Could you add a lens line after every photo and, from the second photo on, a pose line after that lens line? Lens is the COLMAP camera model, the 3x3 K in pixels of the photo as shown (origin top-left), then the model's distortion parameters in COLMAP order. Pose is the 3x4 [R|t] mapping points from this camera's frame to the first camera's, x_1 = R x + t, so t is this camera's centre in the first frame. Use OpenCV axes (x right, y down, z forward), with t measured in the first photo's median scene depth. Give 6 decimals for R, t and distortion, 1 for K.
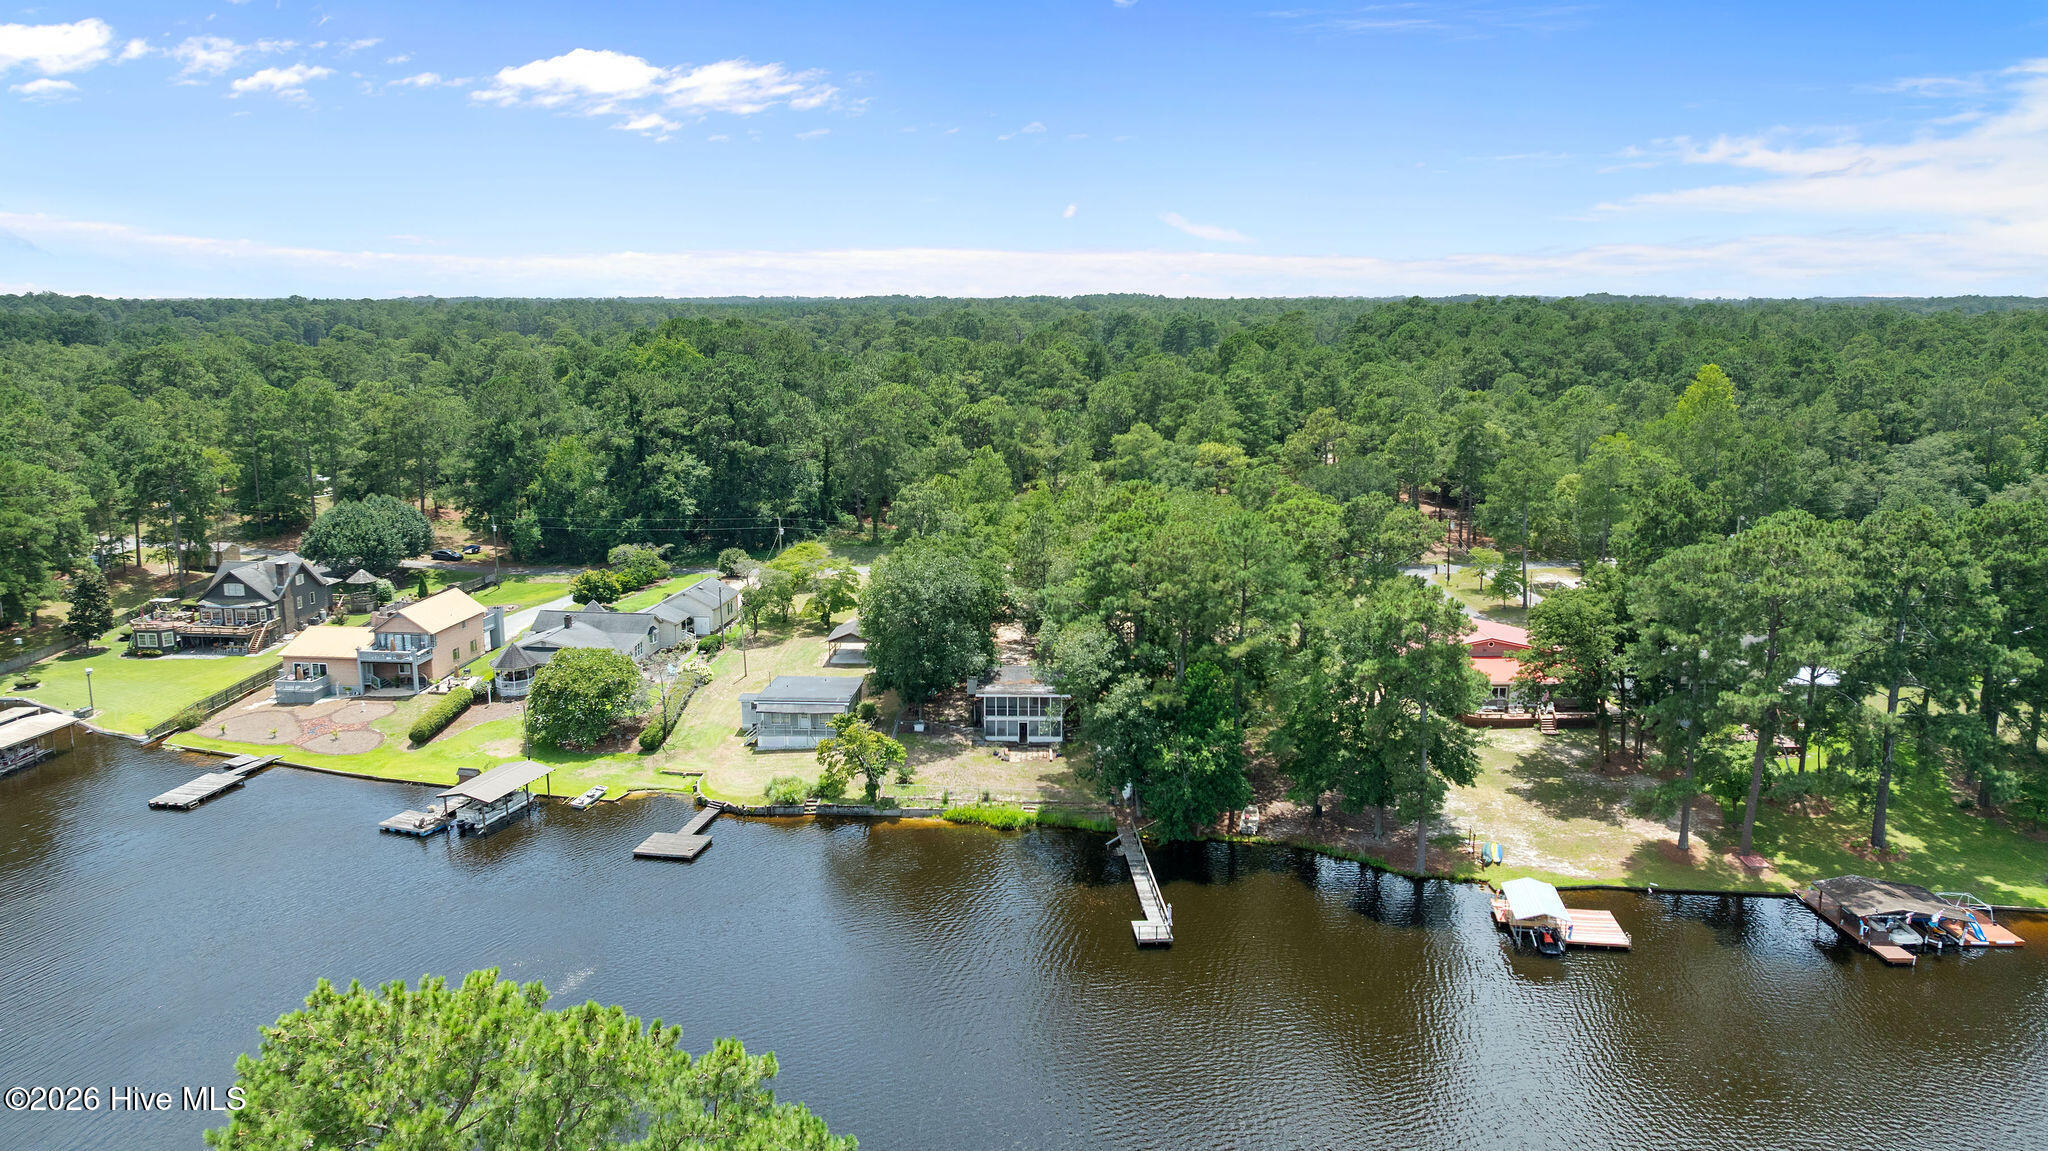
lens RADIAL K [[1476.7, 0, 1024.0], [0, 1476.7, 575.5], [0, 0, 1]] dist [0.001157, -0.064008]
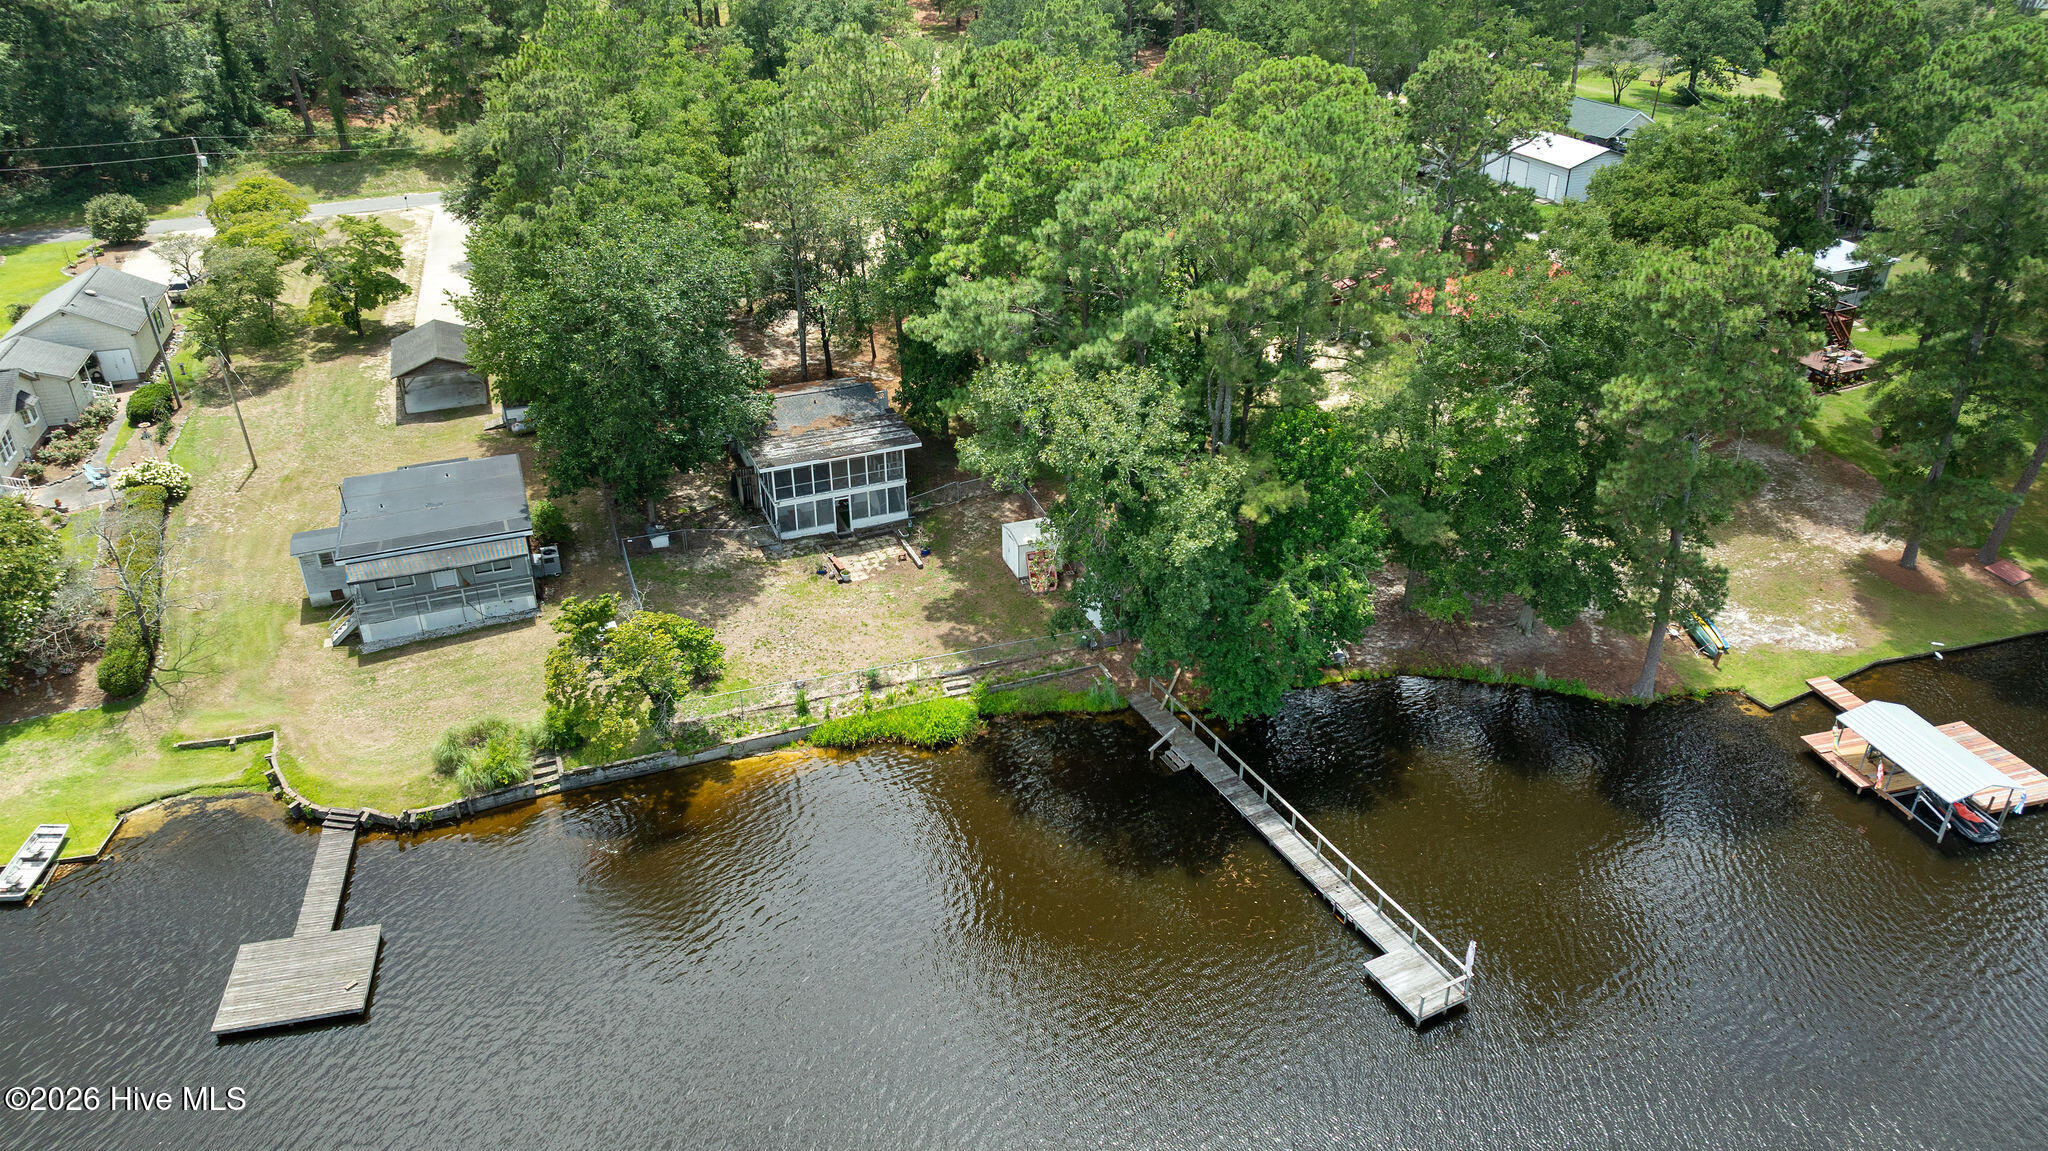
lens RADIAL K [[1440.7, 0, 1024.0], [0, 1440.7, 575.5], [0, 0, 1]] dist [-0.034447, 0.034966]
pose [[0.915339, -0.196717, 0.351364, -0.137355], [0.075850, 0.941164, 0.329328, -0.051663], [-0.395476, -0.274796, 0.876405, 0.468280]]
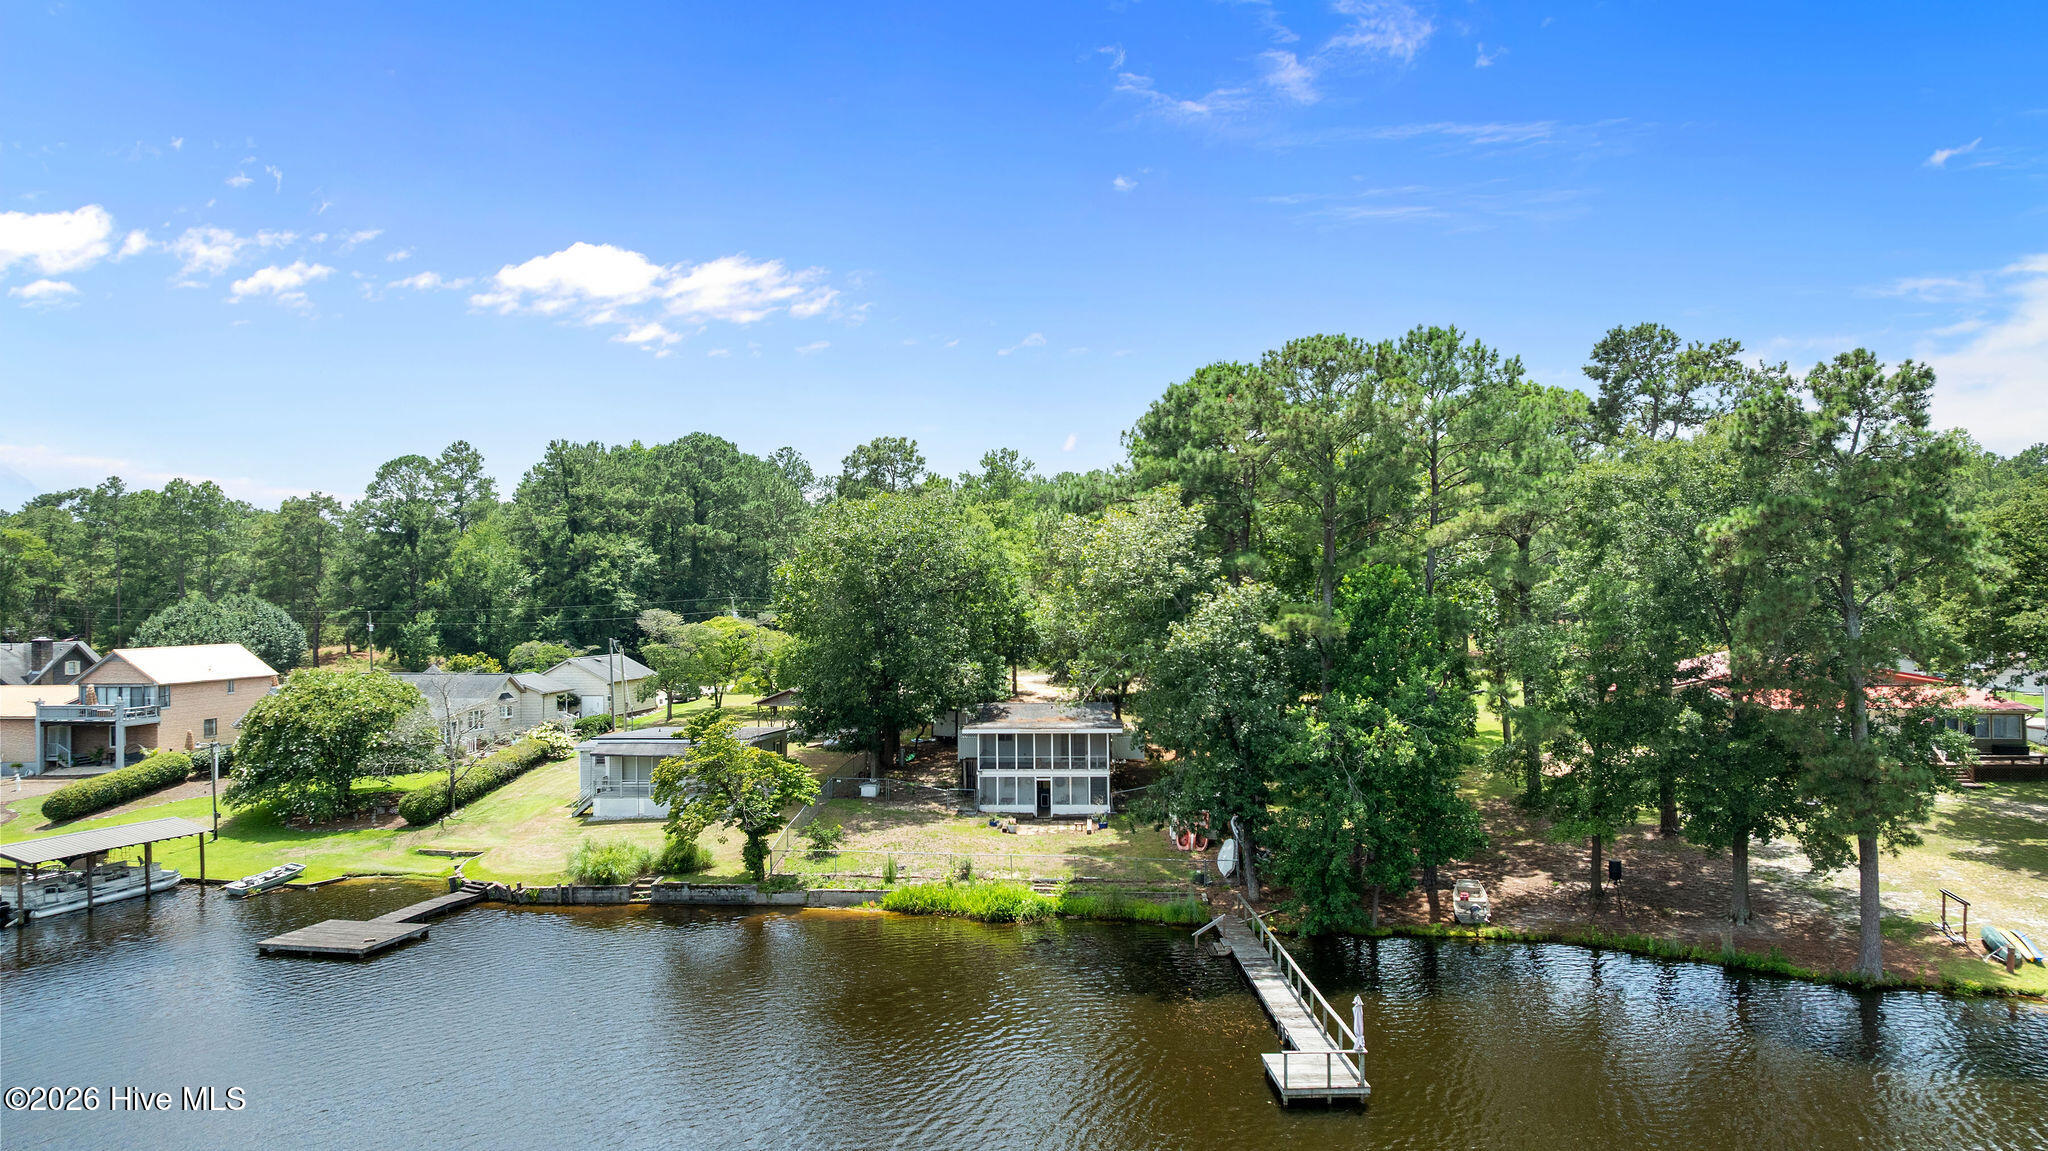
lens RADIAL K [[1440.7, 0, 1024.0], [0, 1440.7, 575.5], [0, 0, 1]] dist [-0.034447, 0.034966]
pose [[0.998963, -0.009929, -0.044434, 0.017955], [0.000823, 0.979710, -0.200419, 0.133434], [0.045523, 0.200174, 0.978702, 0.416143]]
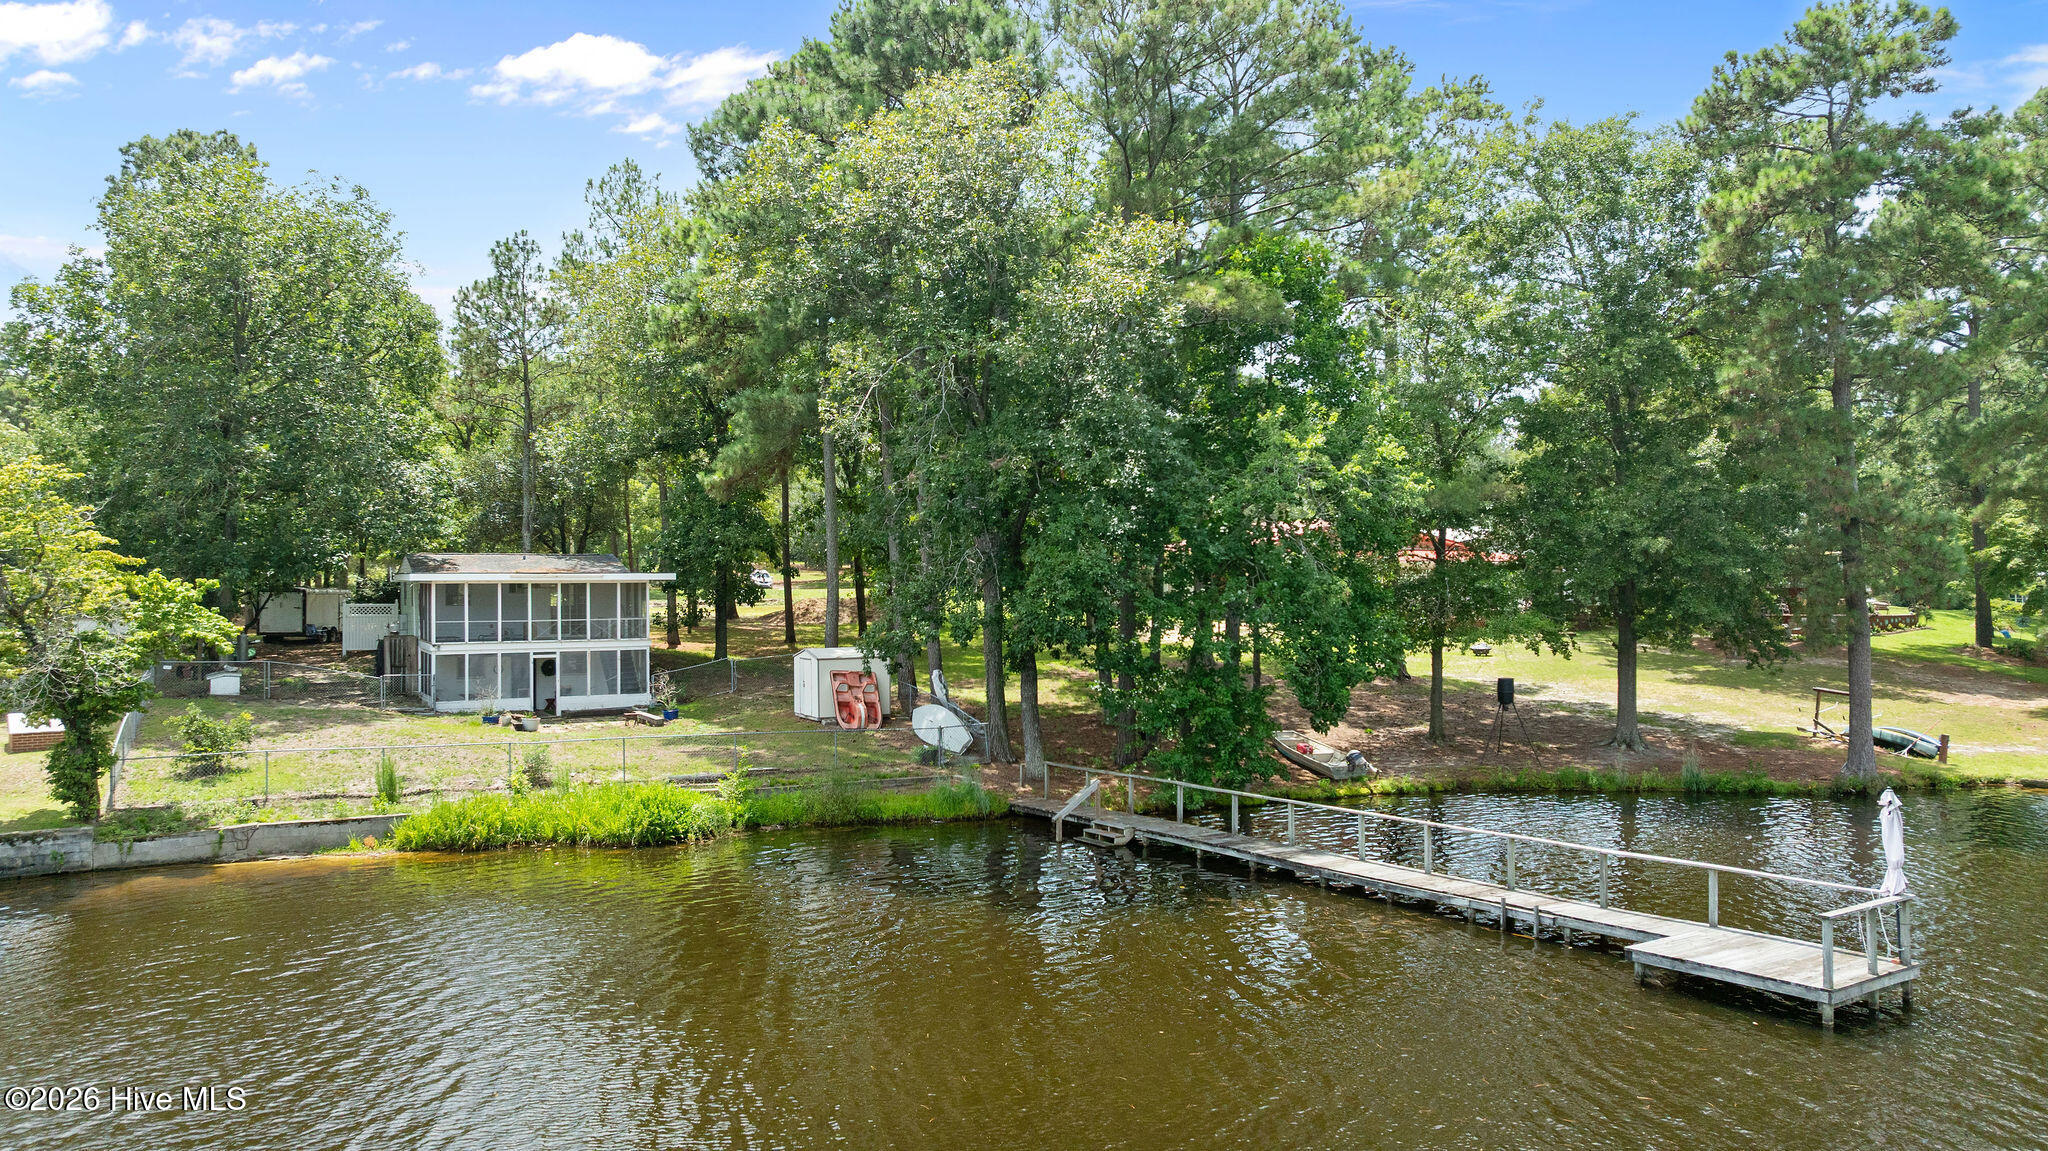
lens RADIAL K [[1447.2, 0, 1024.0], [0, 1447.2, 575.5], [0, 0, 1]] dist [-0.033100, 0.032939]
pose [[0.866124, -0.000233, 0.499829, -0.076497], [0.101196, 0.979372, -0.174901, 0.153256], [-0.489478, 0.202066, 0.848281, 0.625695]]
